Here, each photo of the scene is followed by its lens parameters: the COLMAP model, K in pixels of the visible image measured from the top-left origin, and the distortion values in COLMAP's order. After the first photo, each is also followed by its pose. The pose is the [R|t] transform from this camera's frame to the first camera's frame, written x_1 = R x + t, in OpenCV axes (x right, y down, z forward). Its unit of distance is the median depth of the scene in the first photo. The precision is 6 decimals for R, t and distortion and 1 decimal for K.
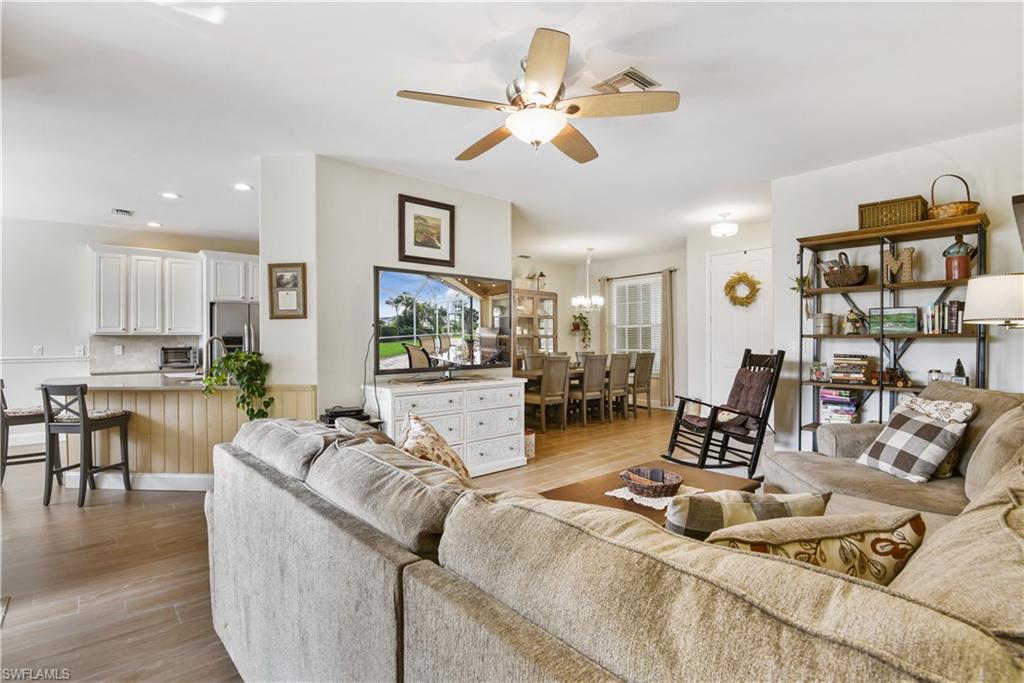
lens RADIAL K [[512.3, 0, 512.0], [0, 512.3, 341.5], [0, 0, 1]] dist [-0.002503, -0.000212]
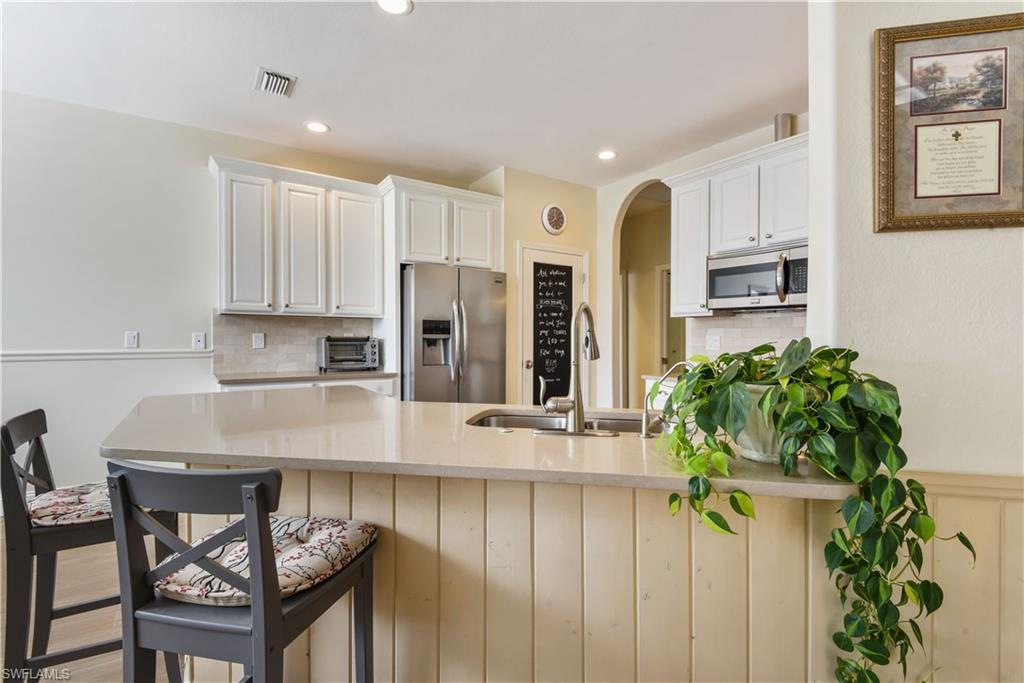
lens RADIAL K [[478.4, 0, 512.0], [0, 478.4, 341.5], [0, 0, 1]] dist [0.030437, -0.000132]
pose [[0.995082, 0.013417, -0.098138, -0.411058], [-0.012820, 0.999895, 0.006717, 0.010551], [0.098218, -0.005426, 0.995150, 0.457413]]
